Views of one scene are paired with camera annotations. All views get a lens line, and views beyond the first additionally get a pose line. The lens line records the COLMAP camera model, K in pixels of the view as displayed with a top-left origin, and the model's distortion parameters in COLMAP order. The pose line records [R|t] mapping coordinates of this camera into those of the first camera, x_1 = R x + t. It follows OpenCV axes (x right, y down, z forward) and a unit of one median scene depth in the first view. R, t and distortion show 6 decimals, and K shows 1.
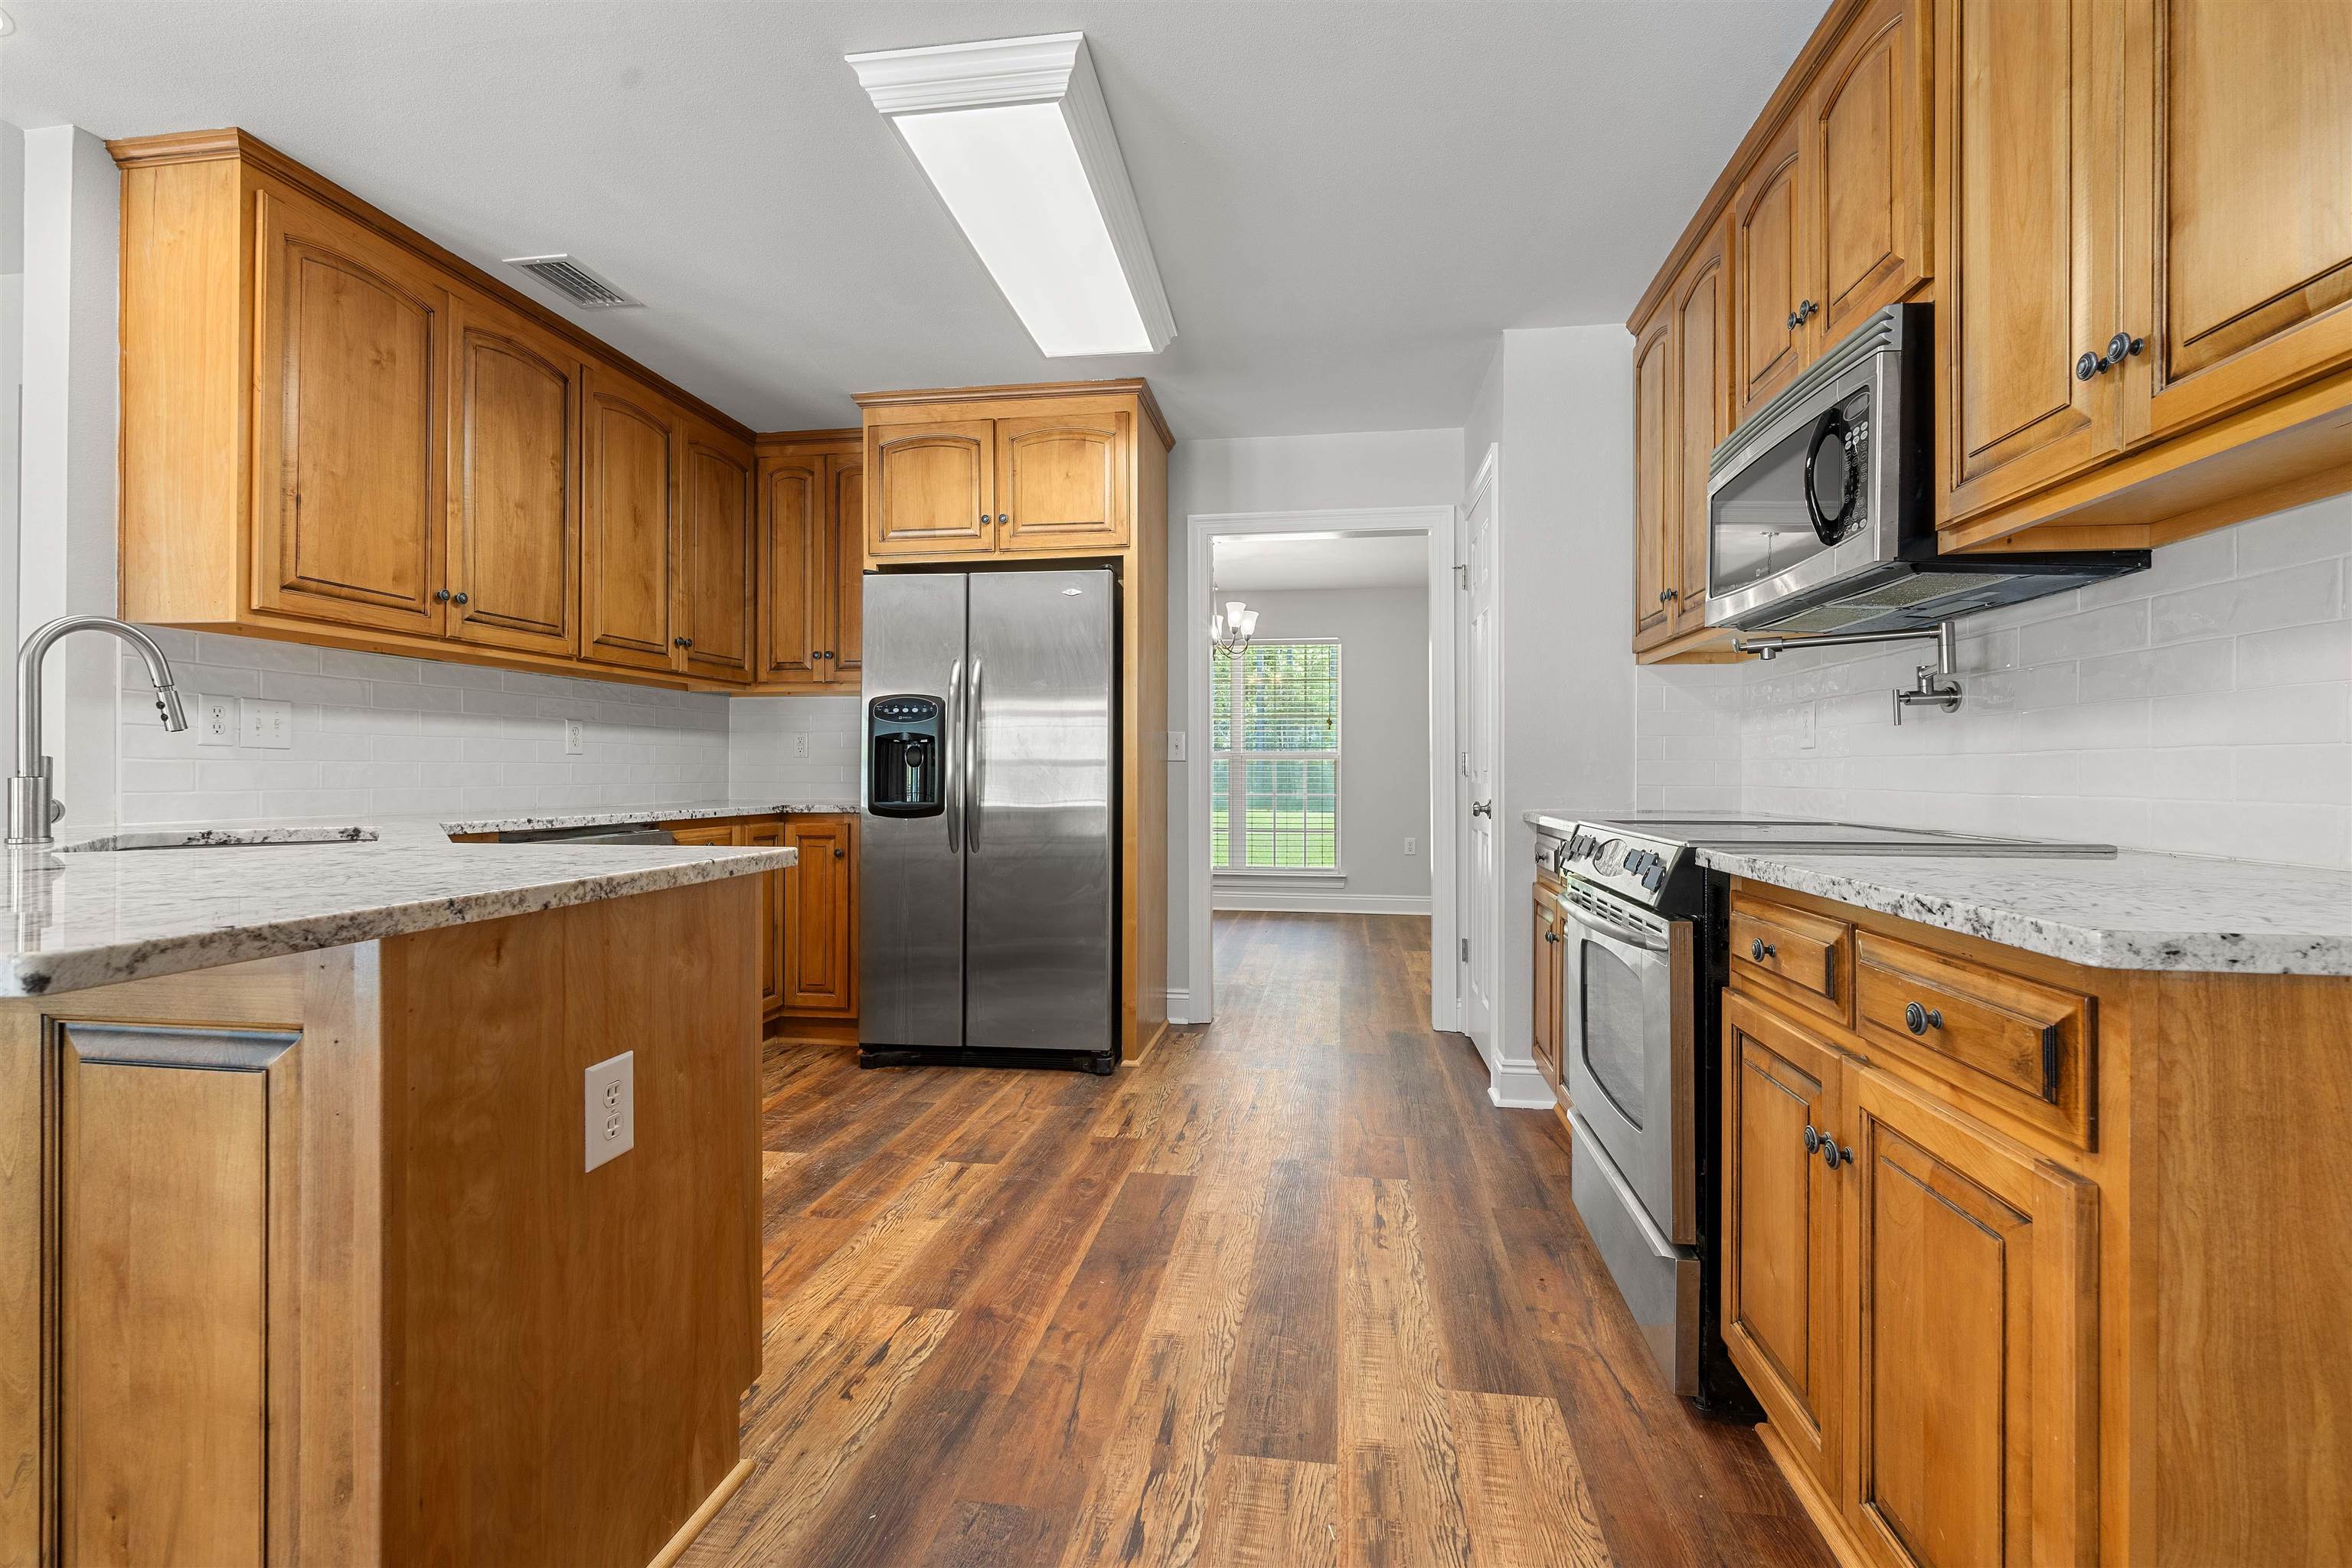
lens RADIAL K [[1034.6, 0, 1178.1], [0, 1034.6, 775.3], [0, 0, 1]] dist [-0.005378, 0.000049]
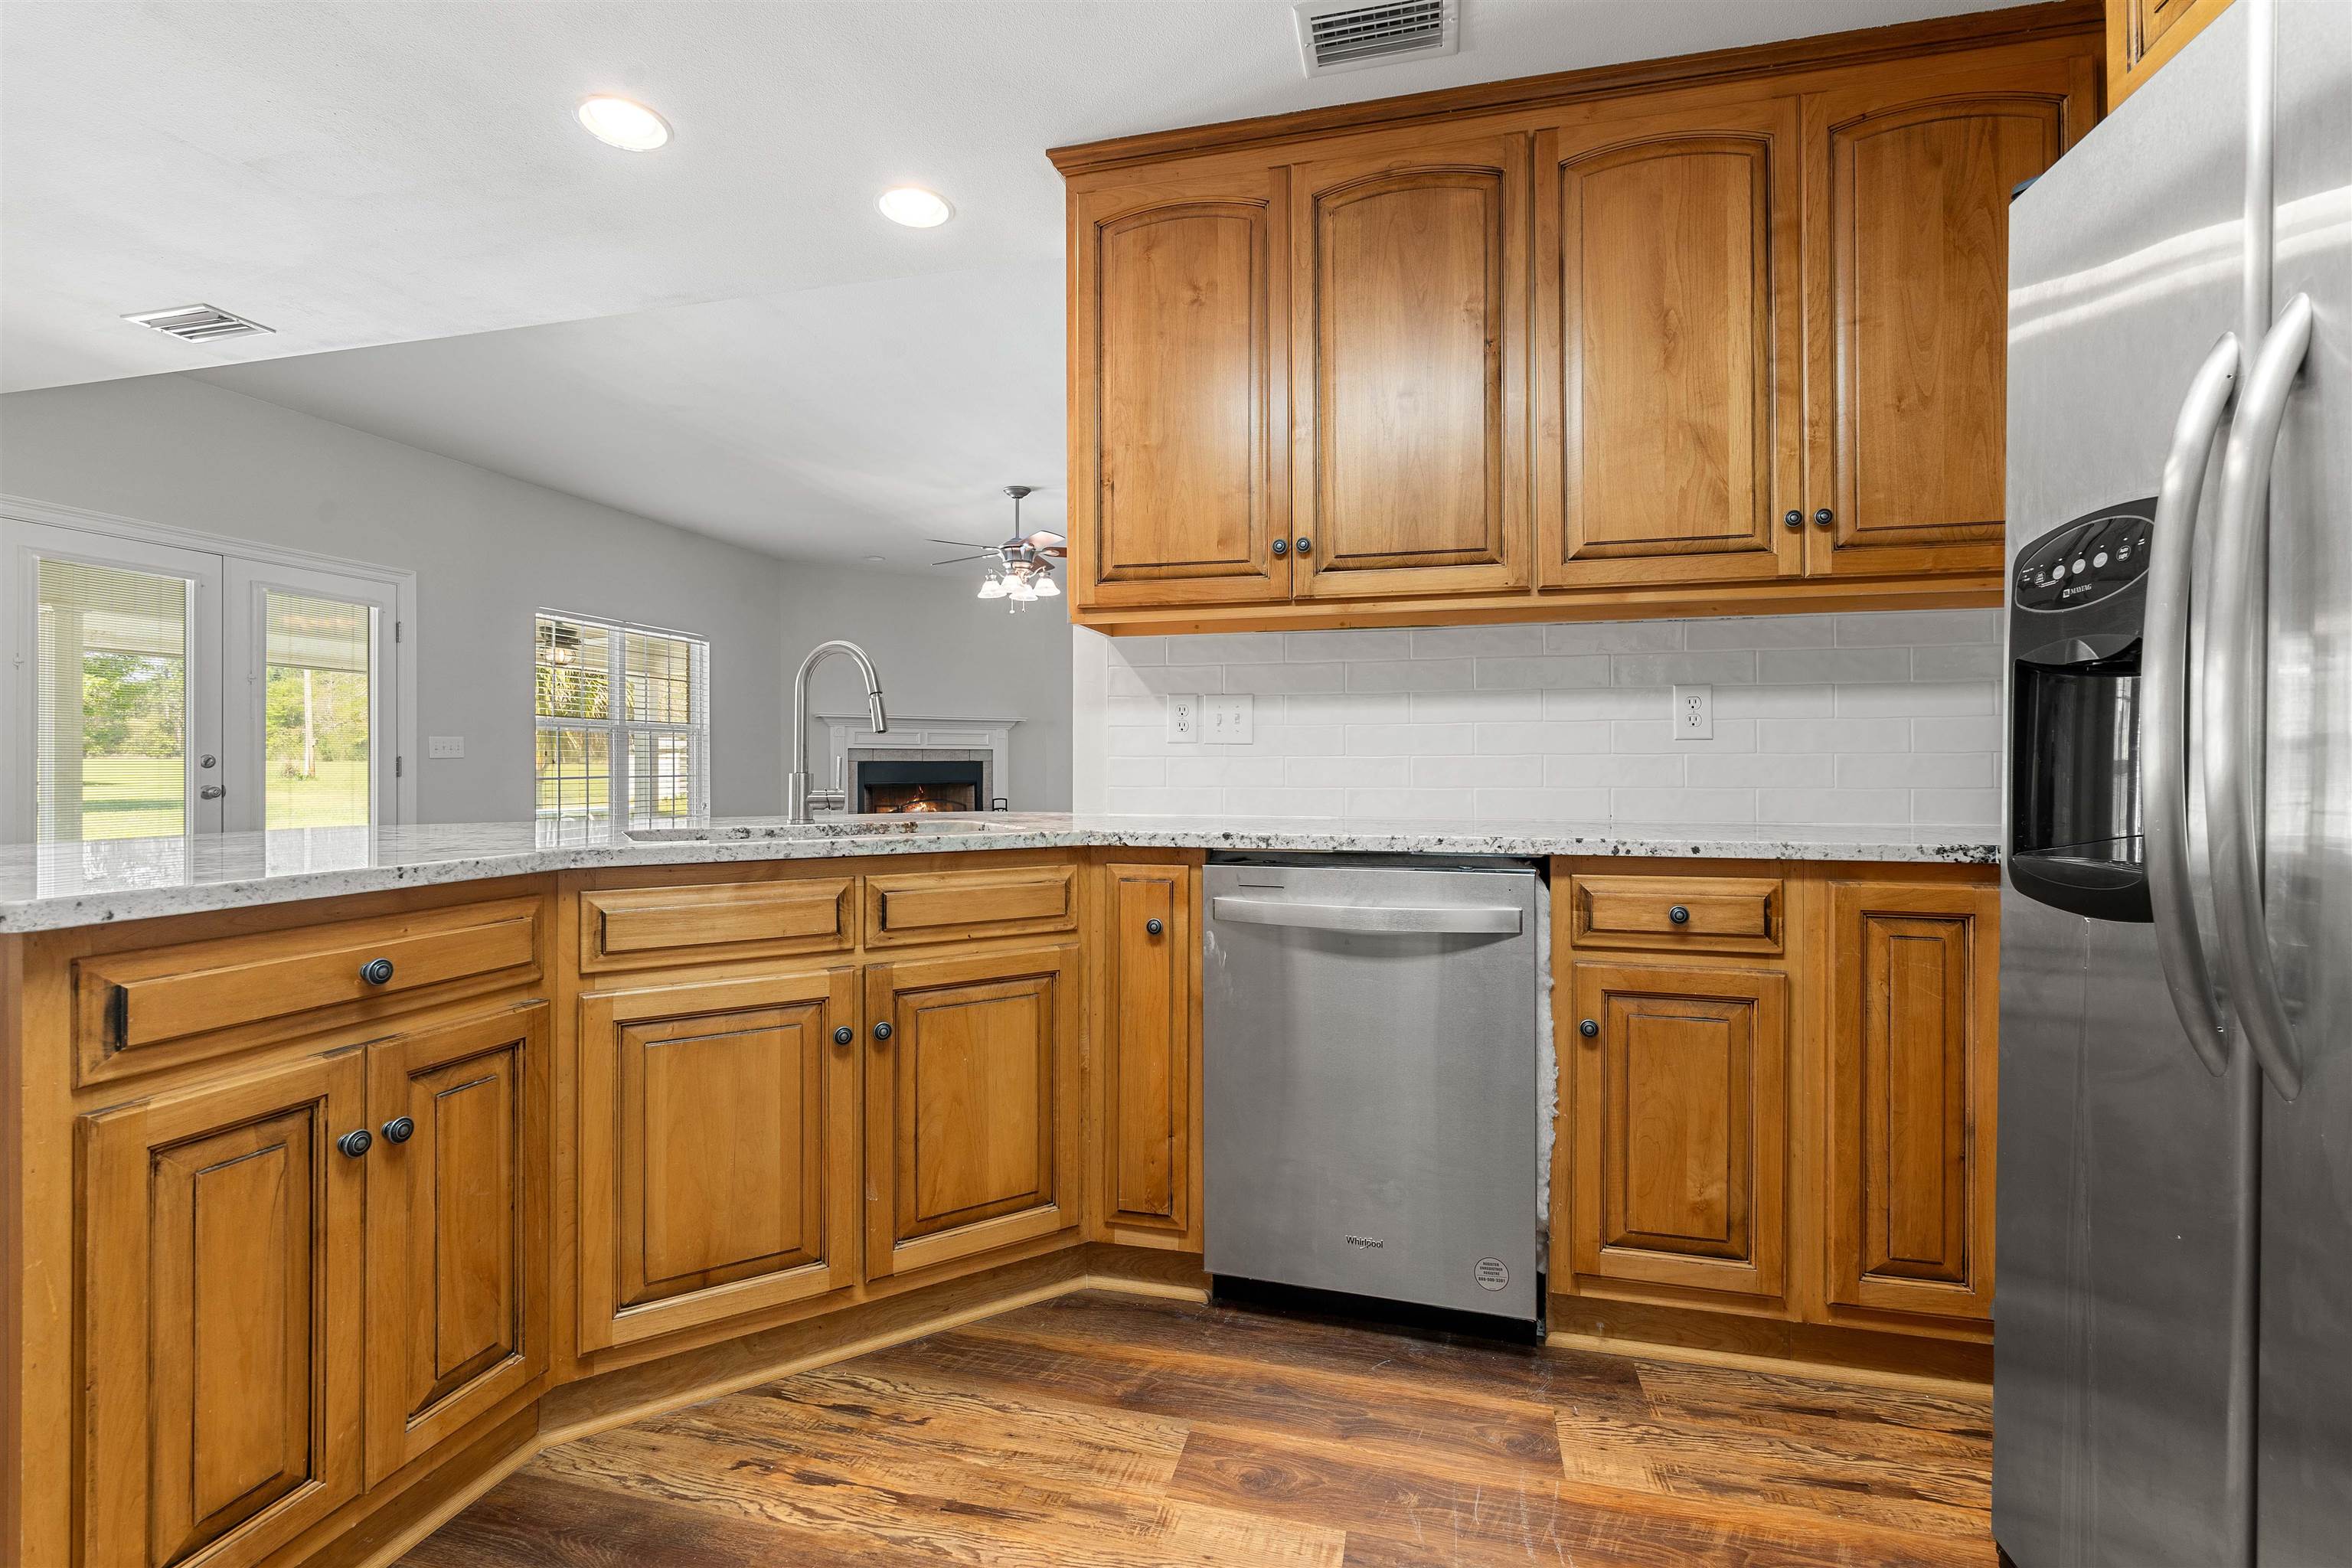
lens RADIAL K [[1034.6, 0, 1176.0], [0, 1034.6, 762.5], [0, 0, 1]] dist [-0.005378, 0.000049]
pose [[-0.092973, -0.007567, -0.995640, 0.084141], [-0.003624, 0.999967, -0.007261, -0.001206], [0.995662, 0.002933, -0.092997, 0.912698]]
